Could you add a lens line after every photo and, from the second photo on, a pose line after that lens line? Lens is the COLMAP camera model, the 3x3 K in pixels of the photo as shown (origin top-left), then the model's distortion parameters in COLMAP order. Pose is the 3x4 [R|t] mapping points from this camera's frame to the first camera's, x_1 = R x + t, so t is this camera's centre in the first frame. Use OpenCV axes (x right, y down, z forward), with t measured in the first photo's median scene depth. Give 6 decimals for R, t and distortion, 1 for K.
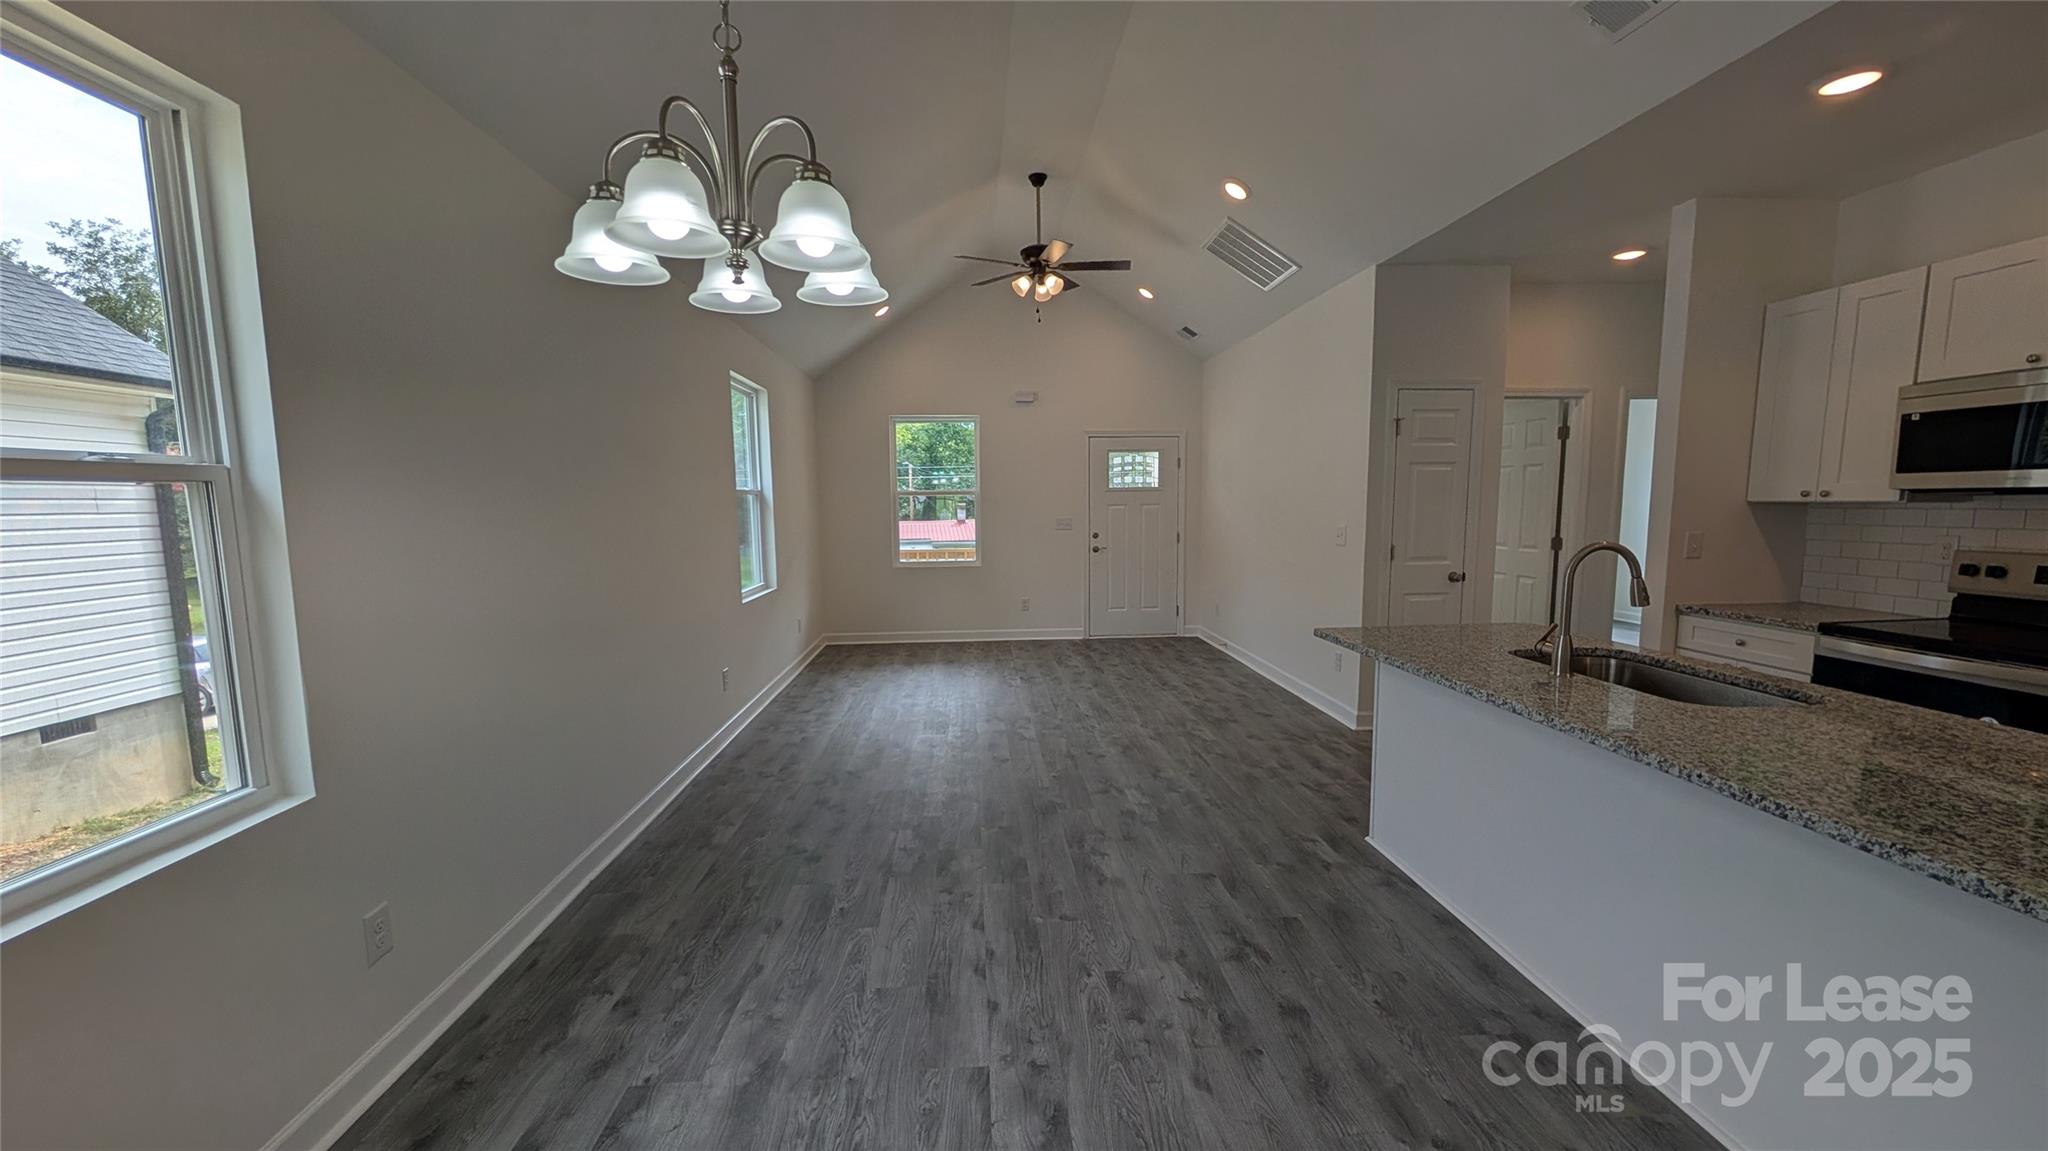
lens RADIAL K [[769.8, 0, 1019.0], [0, 769.8, 586.7], [0, 0, 1]] dist [-0.000039, 0.000398]
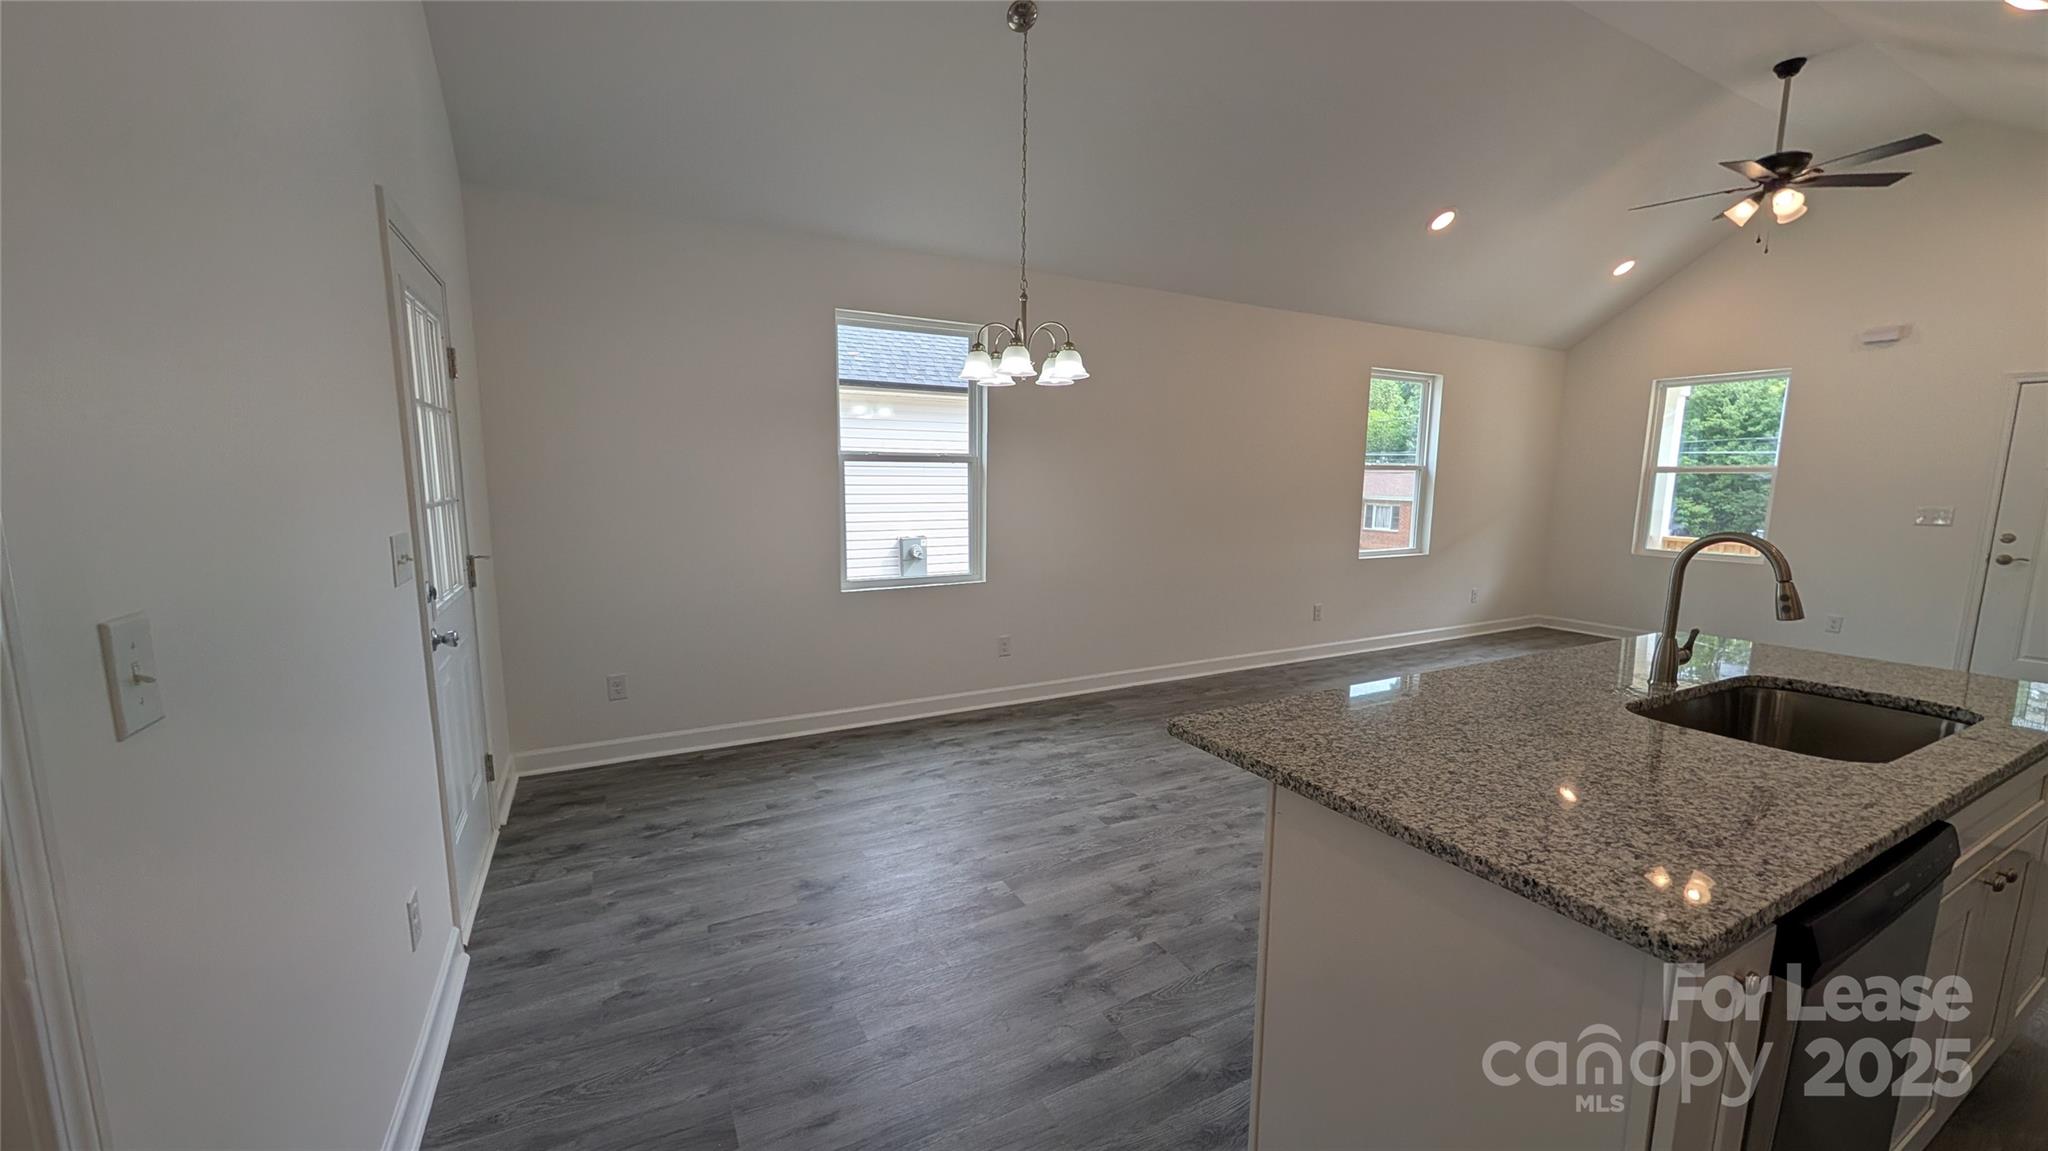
lens RADIAL K [[769.8, 0, 1019.0], [0, 769.8, 586.7], [0, 0, 1]] dist [-0.000039, 0.000398]
pose [[0.416181, 0.143050, -0.897959, 0.793940], [-0.114801, 0.987911, 0.104173, 0.000117], [0.902006, 0.059732, 0.427572, -0.013998]]
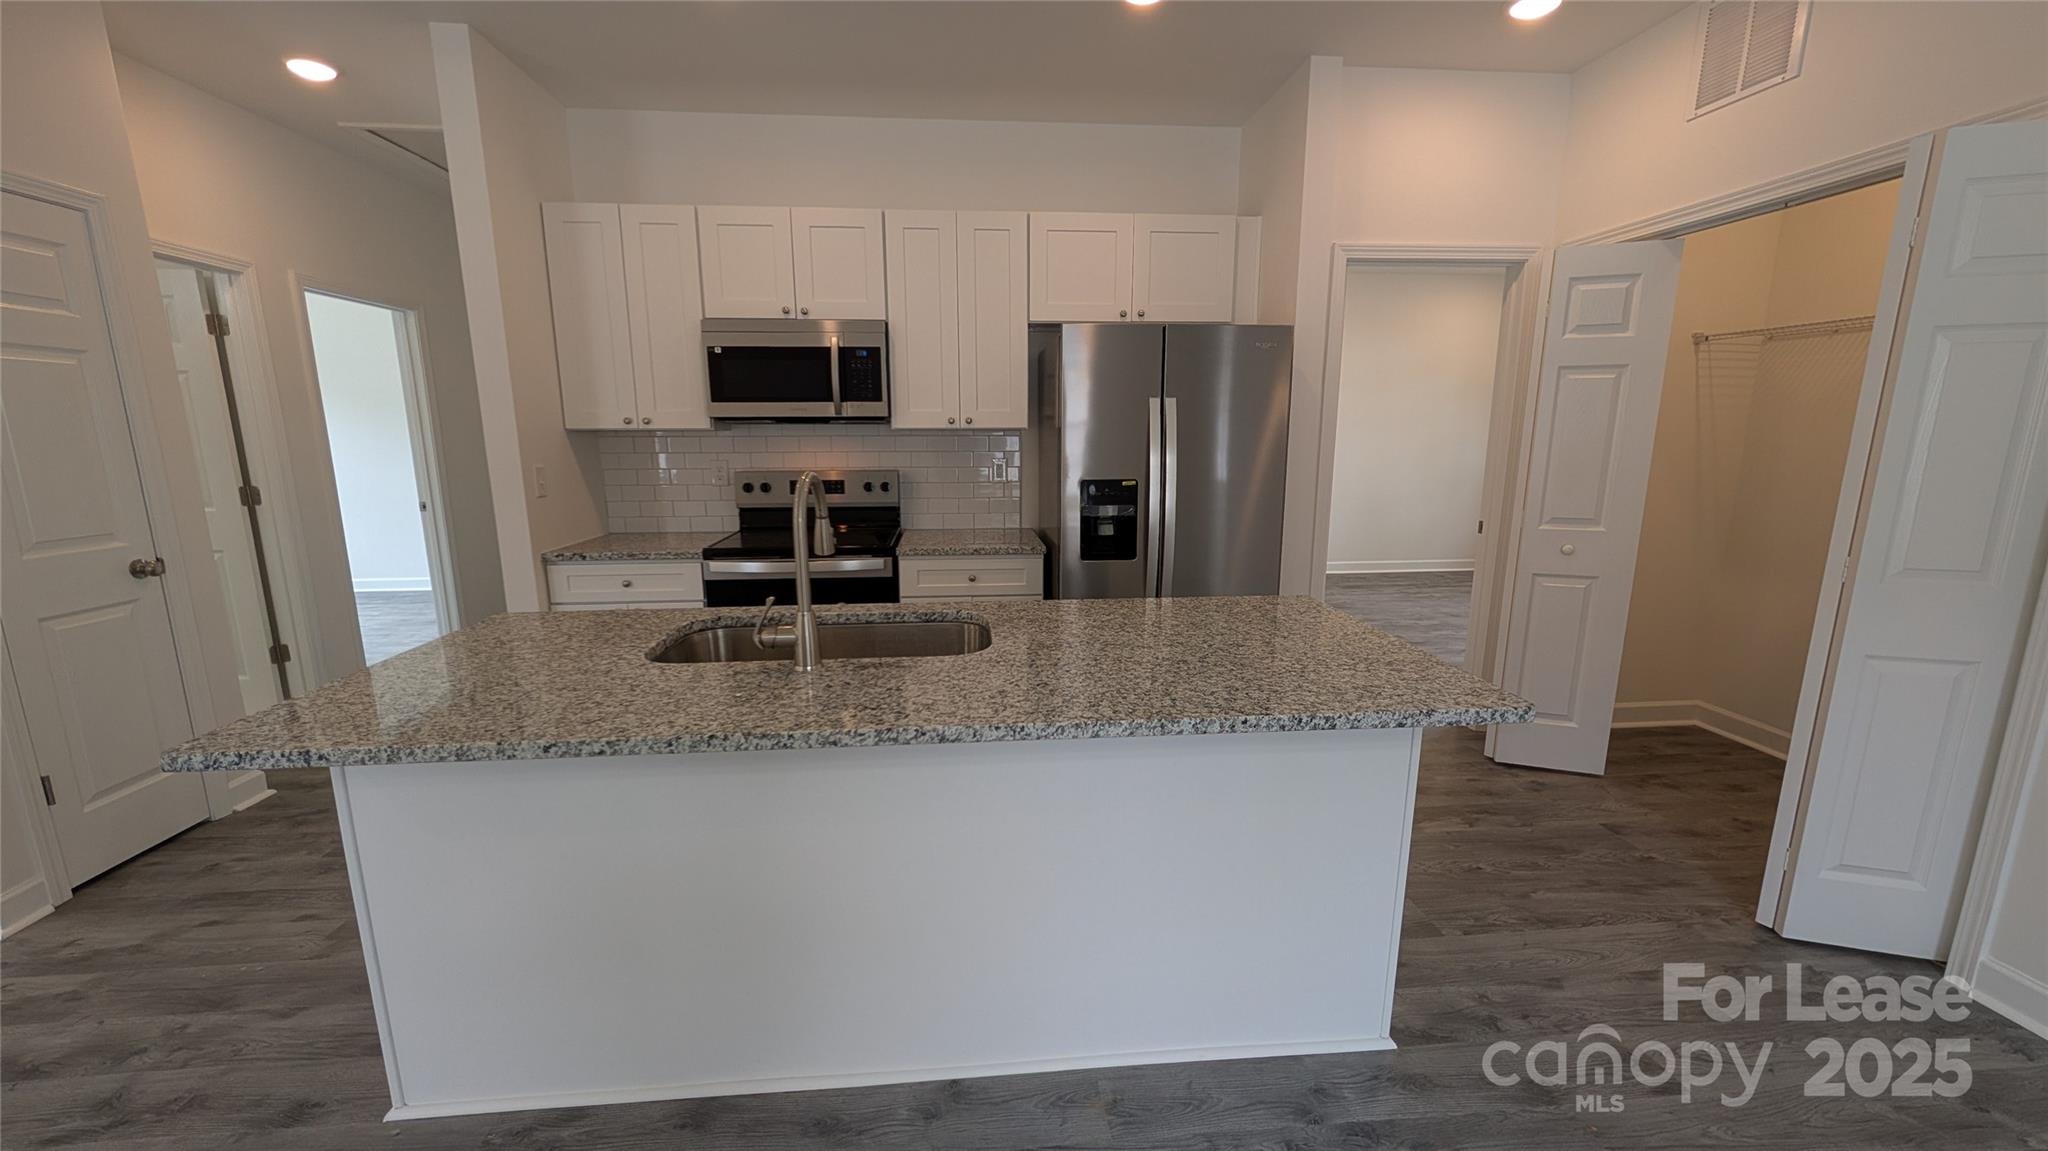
lens RADIAL K [[771.7, 0, 1016.8], [0, 771.7, 576.6], [0, 0, 1]] dist [0.000719, 0.000342]
pose [[-0.020371, -0.174990, 0.984360, 0.021483], [0.115202, 0.977595, 0.176171, -0.045389], [-0.993133, 0.116989, 0.000244, 0.549816]]
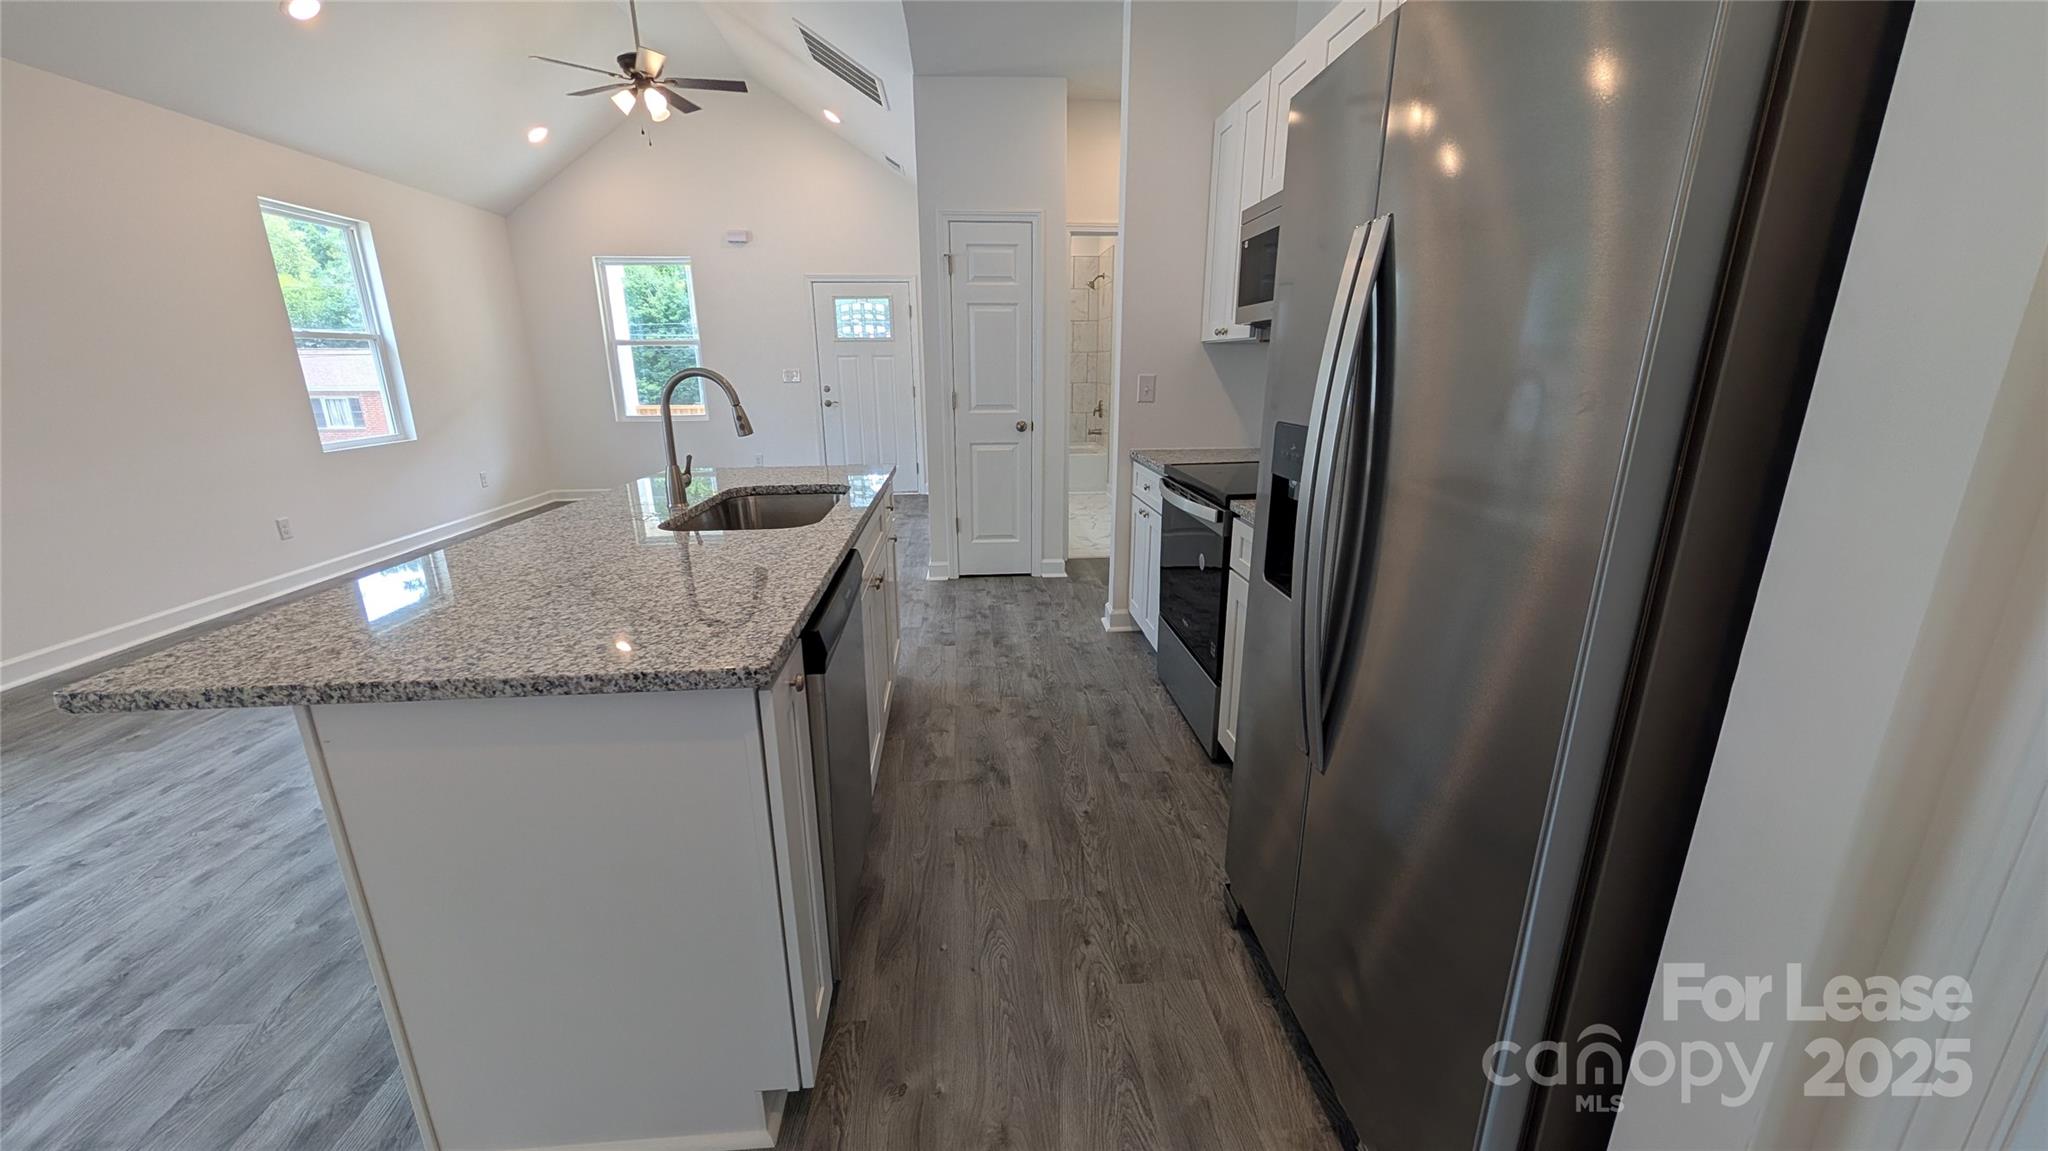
lens RADIAL K [[769.8, 0, 1019.0], [0, 769.8, 586.7], [0, 0, 1]] dist [-0.000039, 0.000398]
pose [[0.999910, 0.000303, 0.013382, 0.775492], [-0.002573, 0.985443, 0.169986, 0.031749], [-0.013136, -0.170005, 0.985356, -0.006247]]
